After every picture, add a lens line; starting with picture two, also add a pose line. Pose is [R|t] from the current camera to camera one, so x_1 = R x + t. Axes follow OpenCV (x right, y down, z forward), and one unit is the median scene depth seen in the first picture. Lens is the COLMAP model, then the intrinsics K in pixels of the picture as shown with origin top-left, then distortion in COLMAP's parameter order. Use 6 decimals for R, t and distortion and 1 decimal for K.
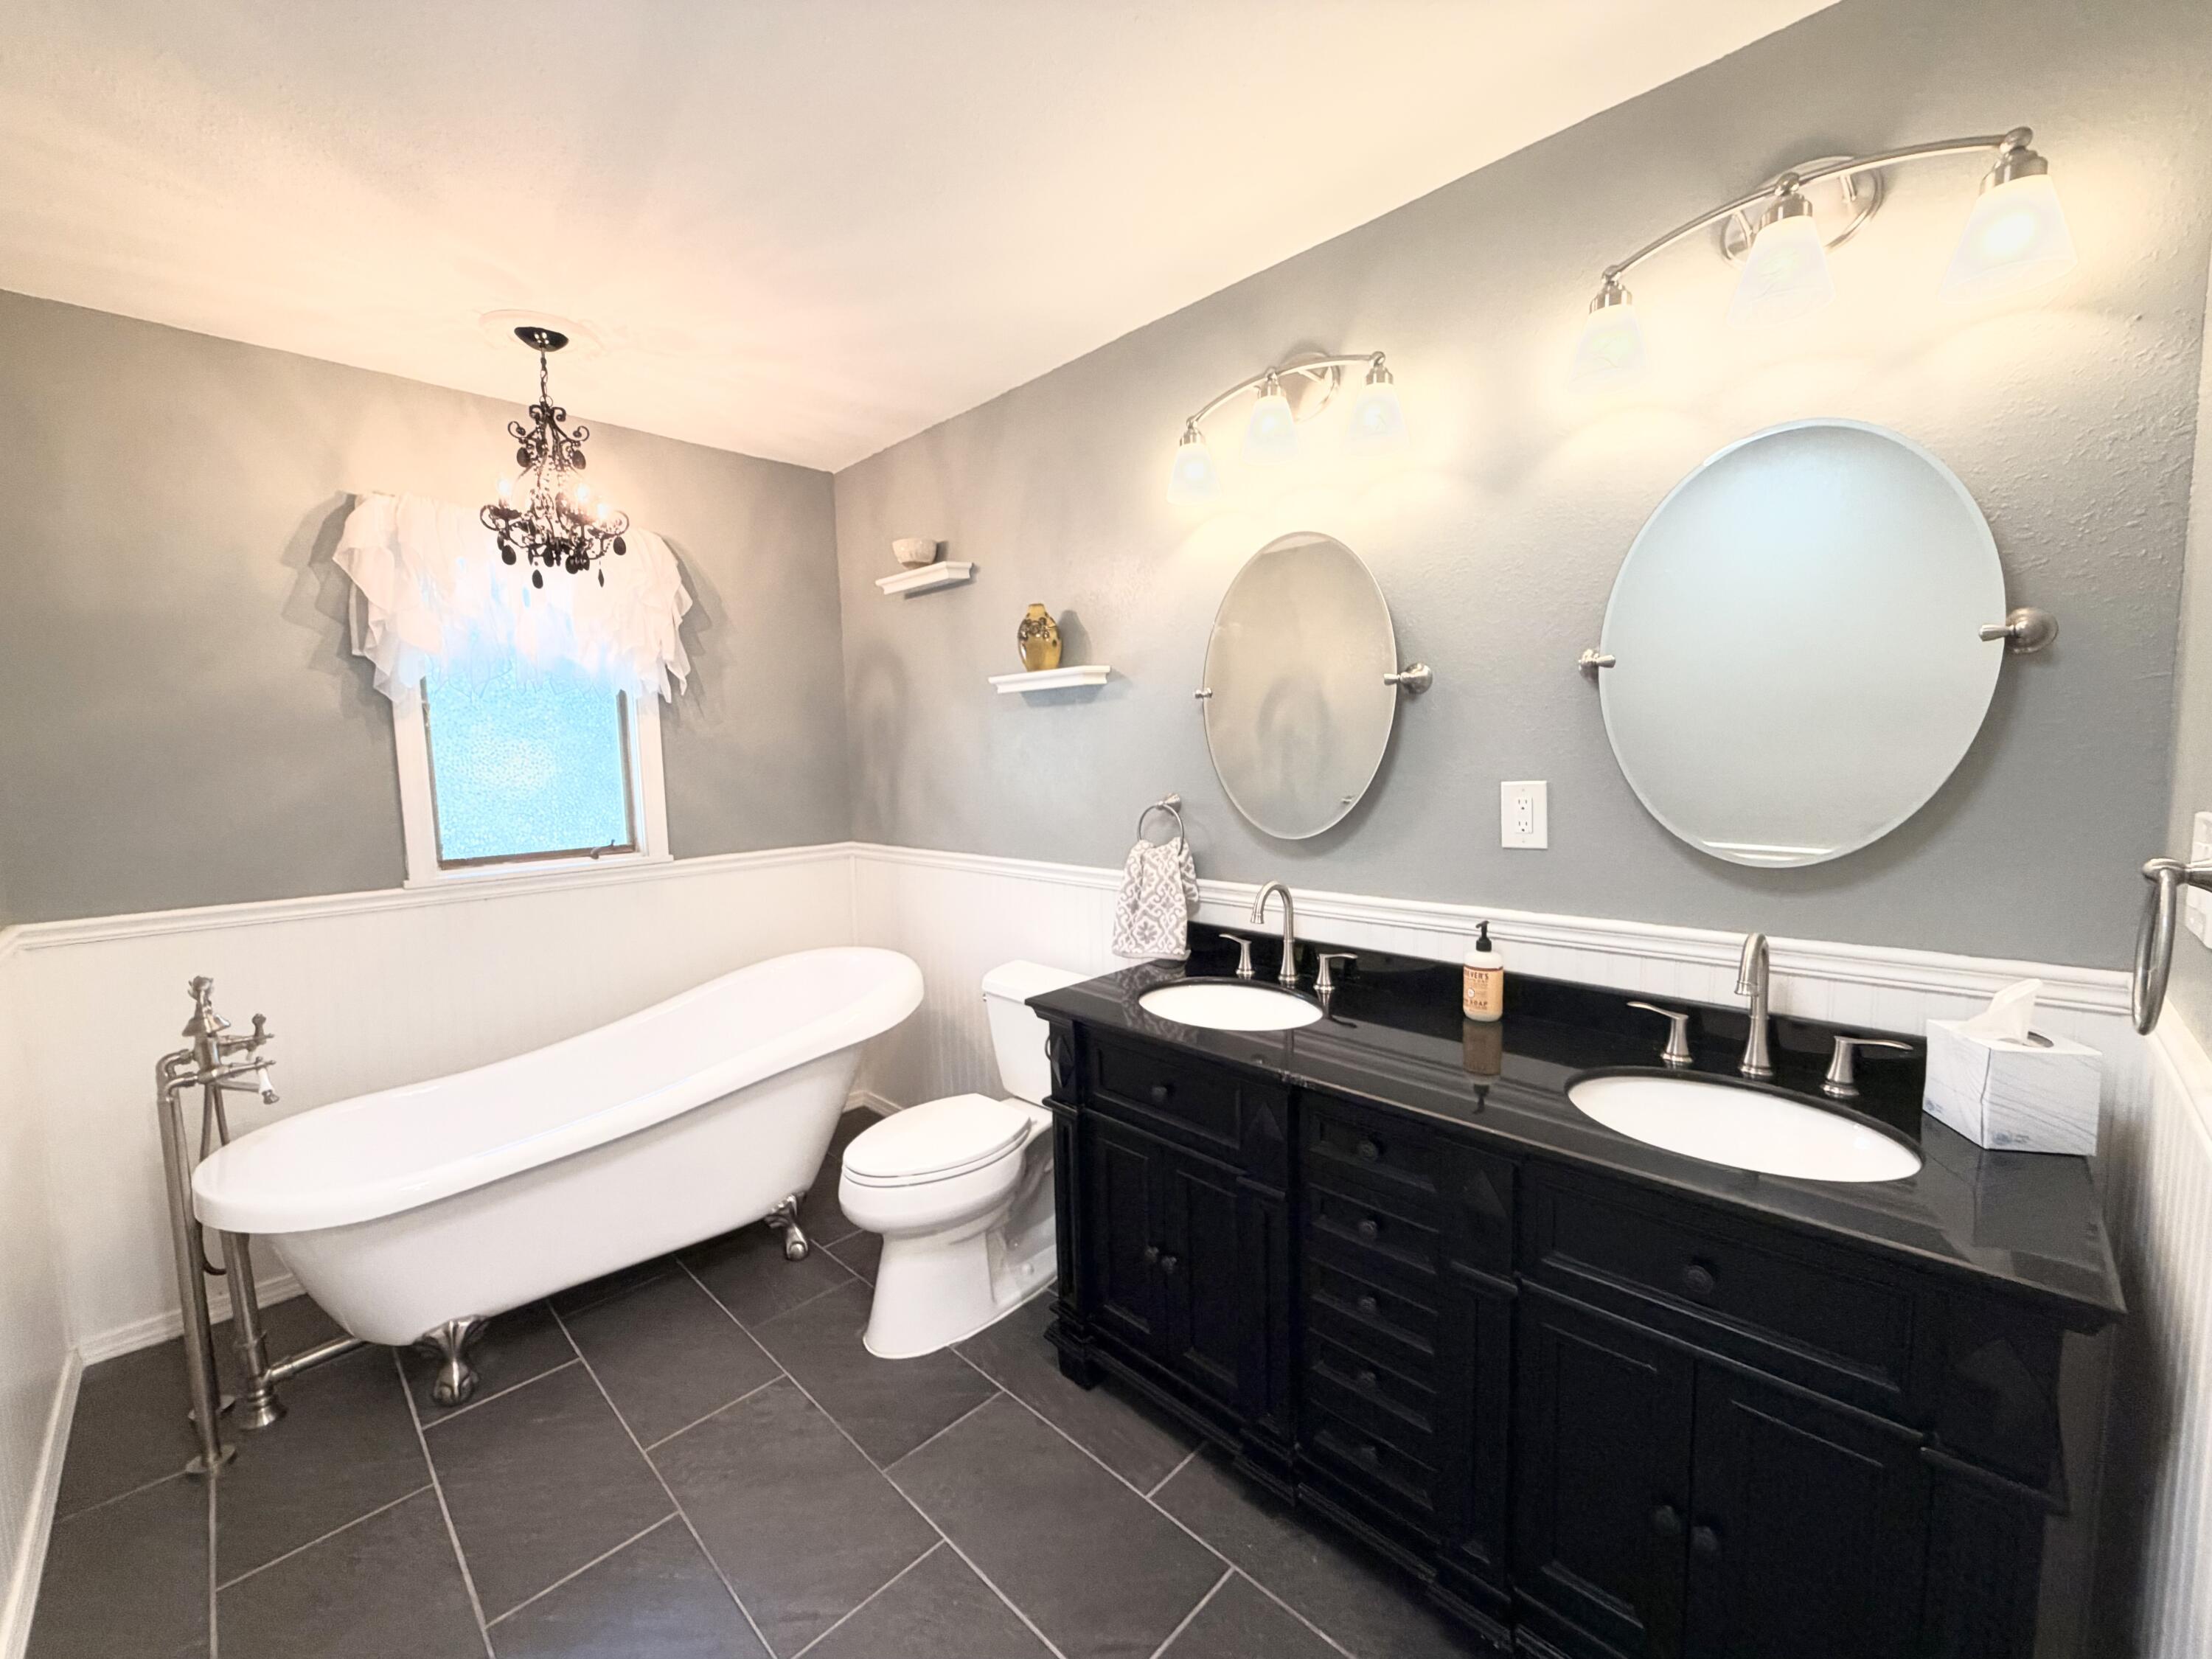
lens RADIAL K [[893.0, 0, 1095.6], [0, 893.0, 829.6], [0, 0, 1]] dist [0.001777, 0.000694]
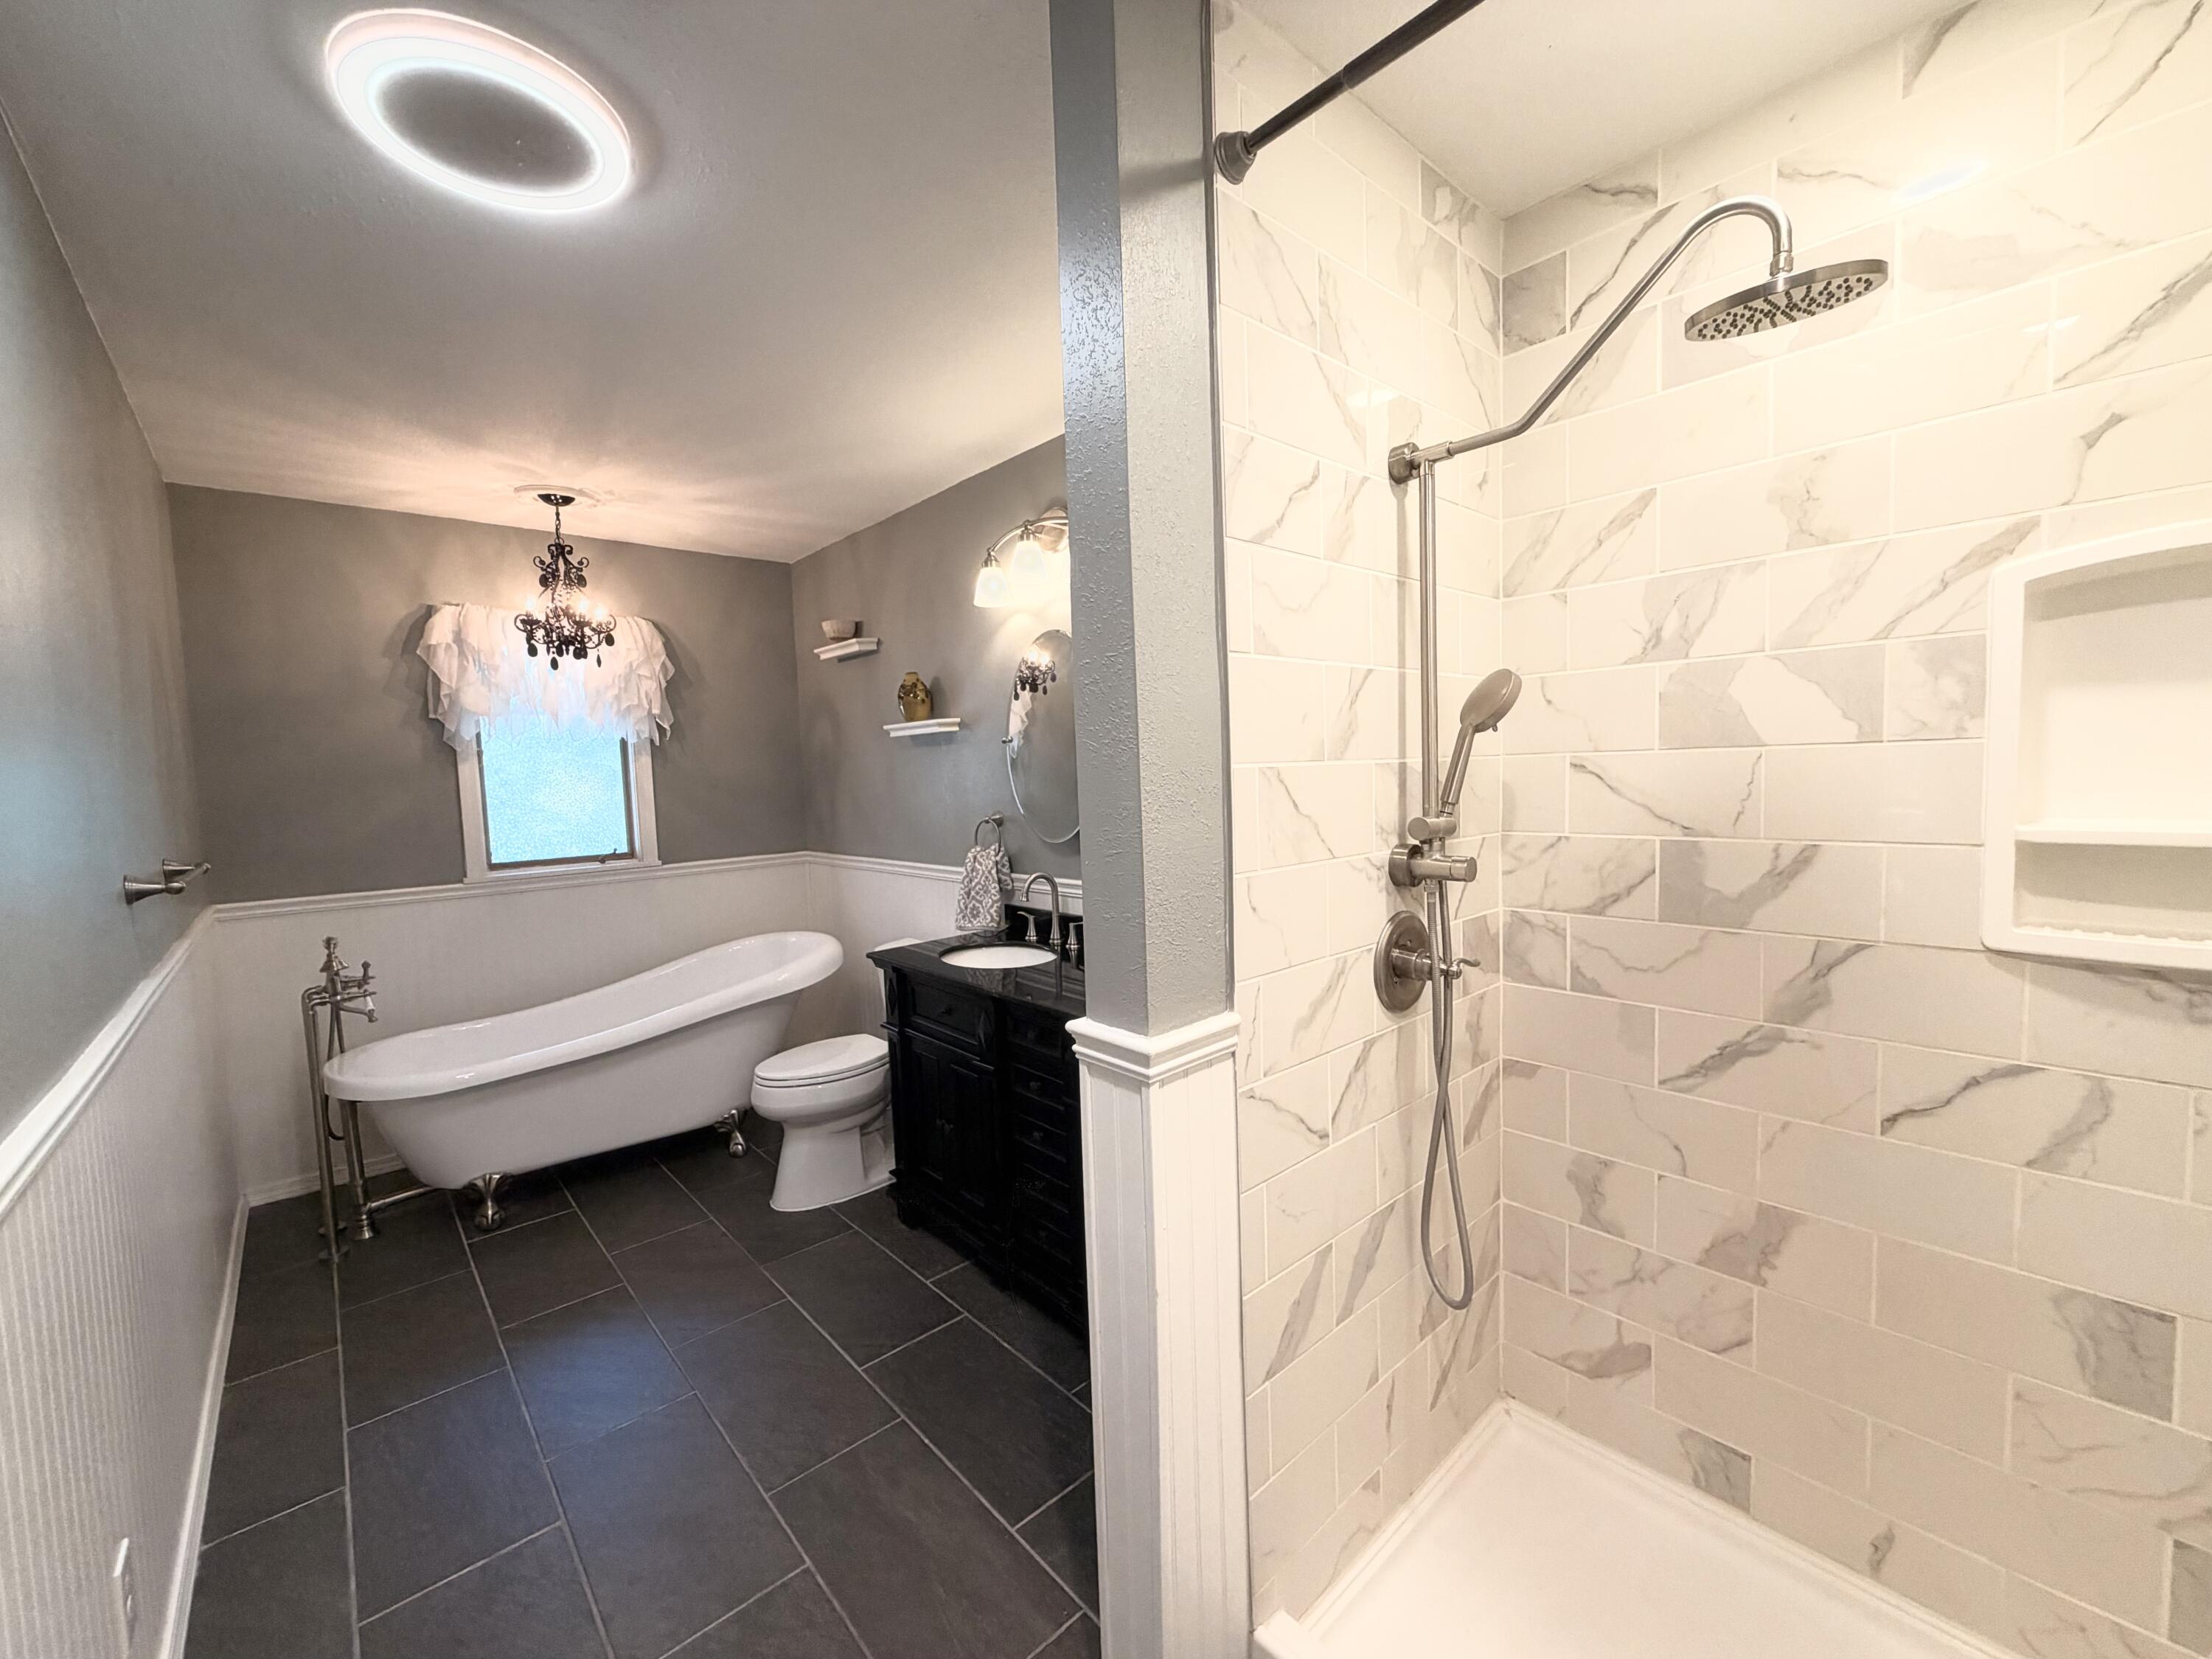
lens RADIAL K [[893.0, 0, 1095.6], [0, 893.0, 829.6], [0, 0, 1]] dist [0.001777, 0.000694]
pose [[0.998189, -0.006100, -0.059839, 0.327526], [0.004899, 0.999784, -0.020200, 0.016549], [0.059950, 0.019871, 0.998004, -0.370896]]
